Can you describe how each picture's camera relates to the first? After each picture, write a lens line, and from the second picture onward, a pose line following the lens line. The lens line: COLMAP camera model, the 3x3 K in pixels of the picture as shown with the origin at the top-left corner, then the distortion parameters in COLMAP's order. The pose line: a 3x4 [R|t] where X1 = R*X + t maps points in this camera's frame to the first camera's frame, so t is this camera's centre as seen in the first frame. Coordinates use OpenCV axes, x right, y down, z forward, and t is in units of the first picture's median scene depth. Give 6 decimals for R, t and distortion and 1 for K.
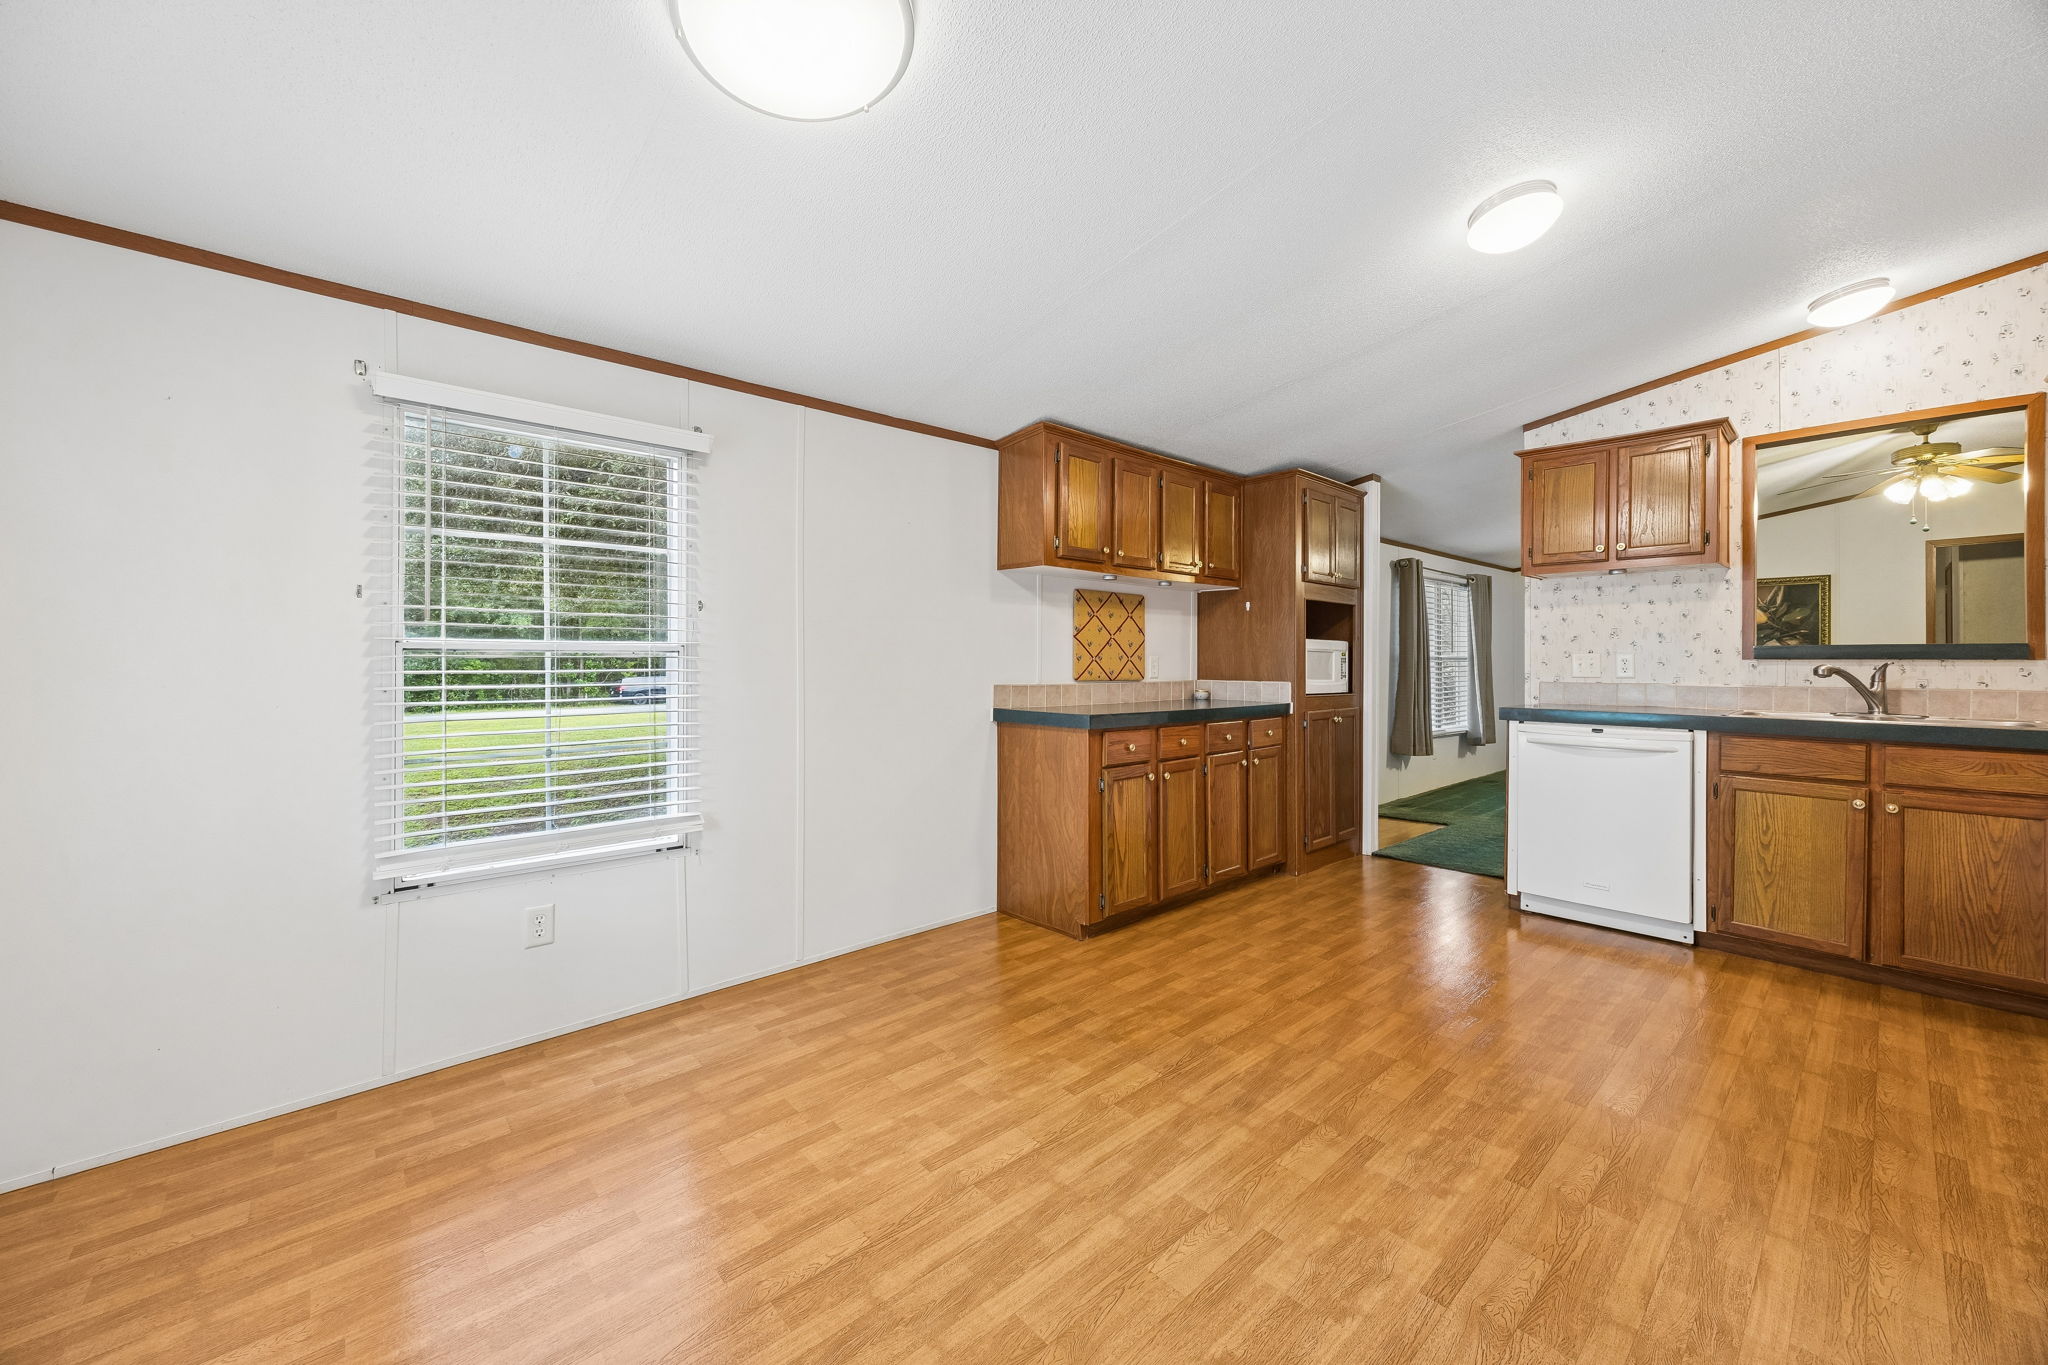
lens RADIAL K [[790.8, 0, 1024.0], [0, 790.8, 682.5], [0, 0, 1]] dist [0.001967, 0.000066]
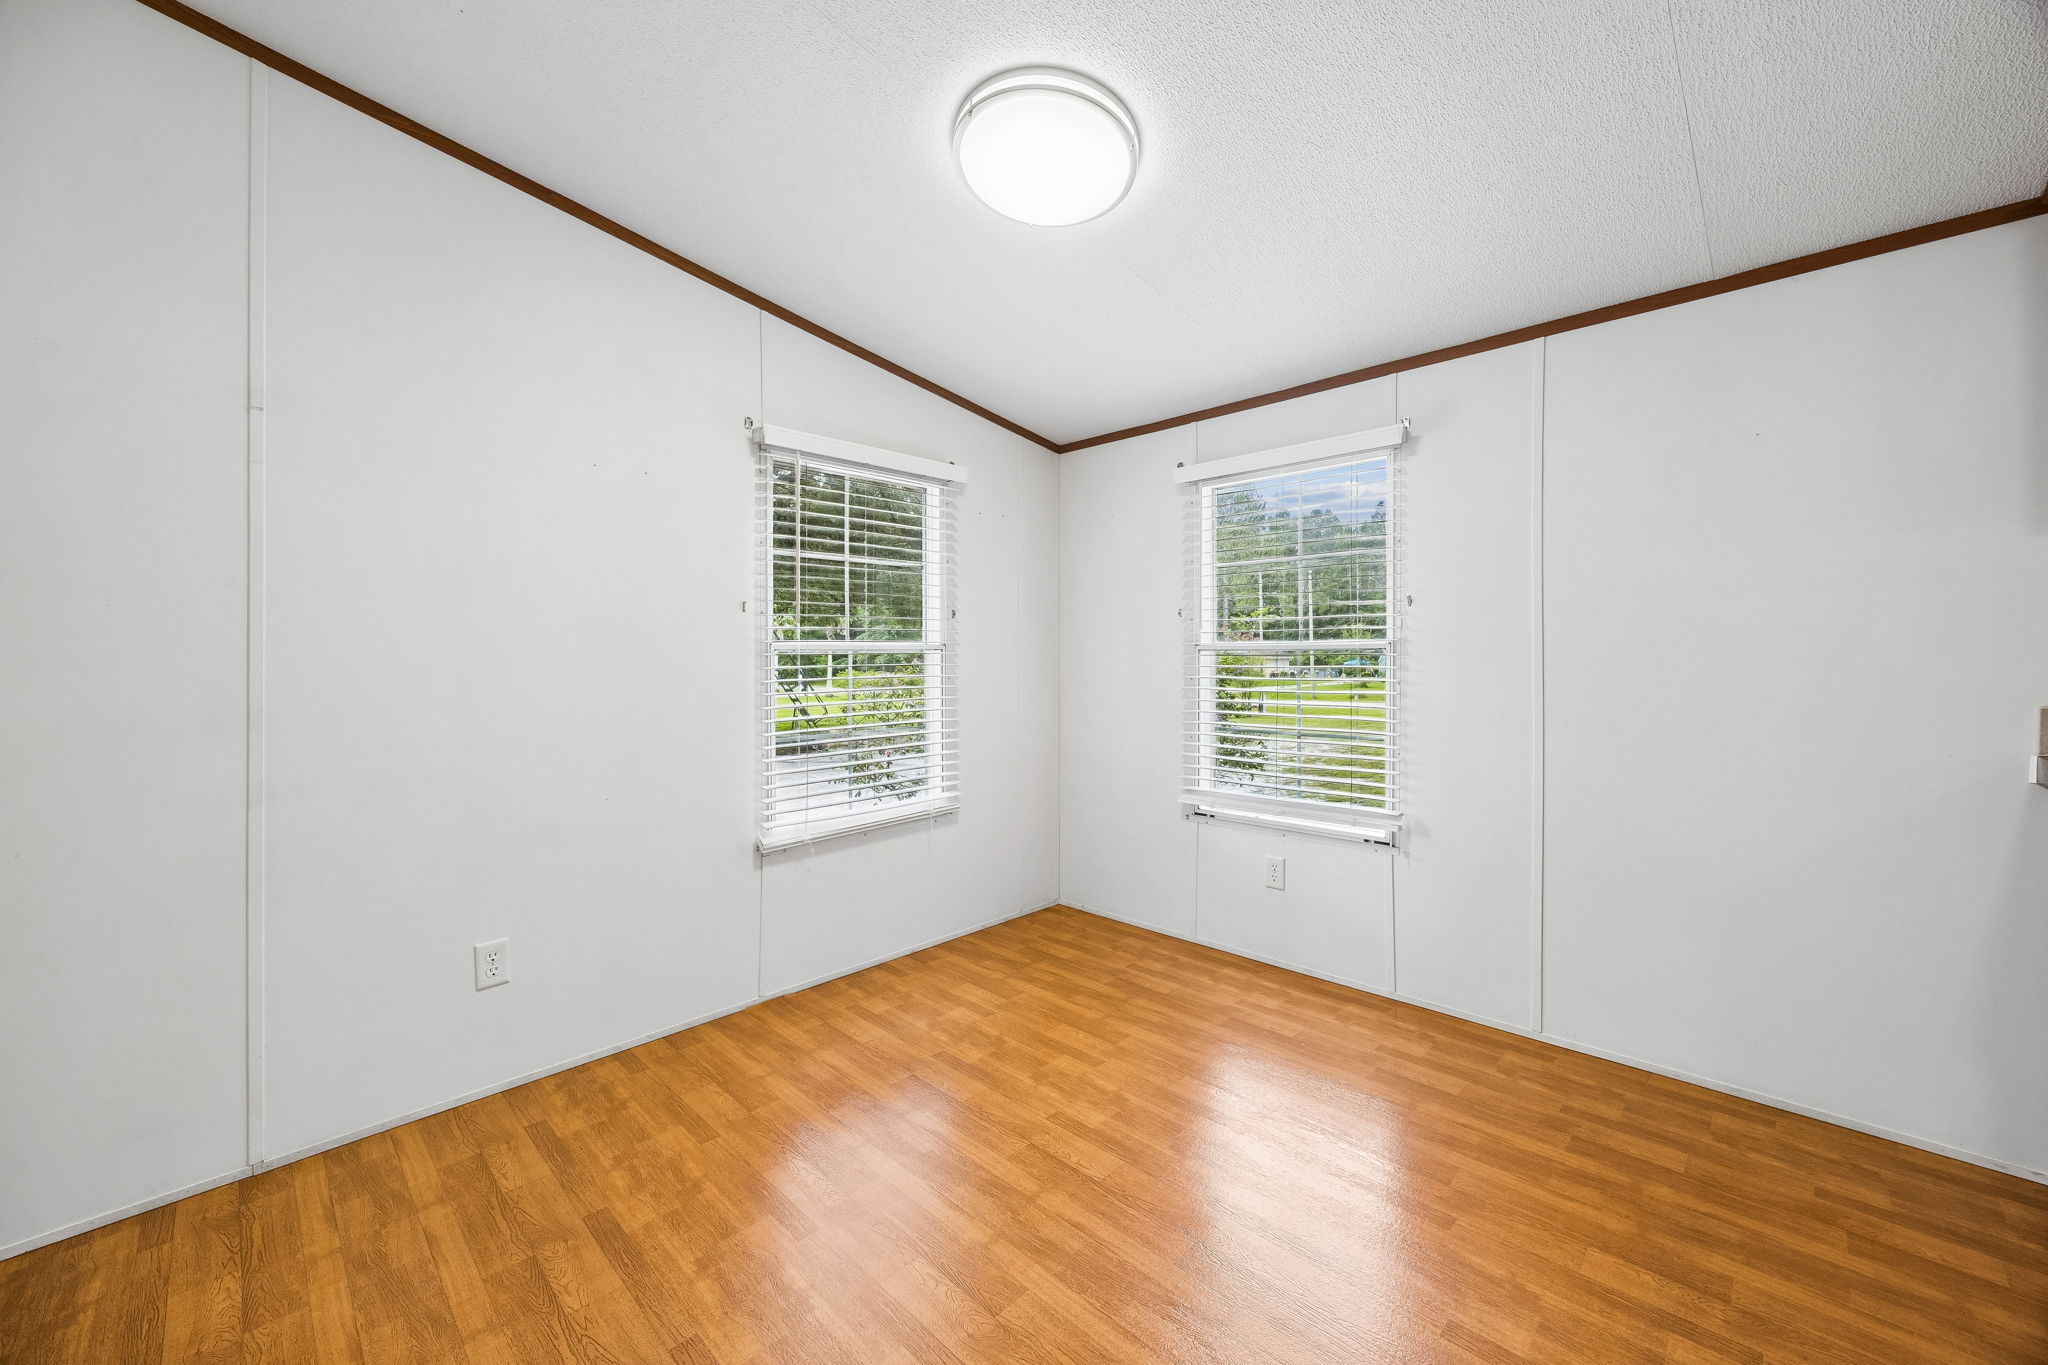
lens RADIAL K [[777.4, 0, 1027.3], [0, 777.4, 658.8], [0, 0, 1]] dist [0.000026, 0.000502]
pose [[0.065078, 0.001297, -0.997879, 0.633263], [-0.022545, 0.999746, -0.000171, -0.020720], [0.997625, 0.022508, 0.065091, 0.573308]]
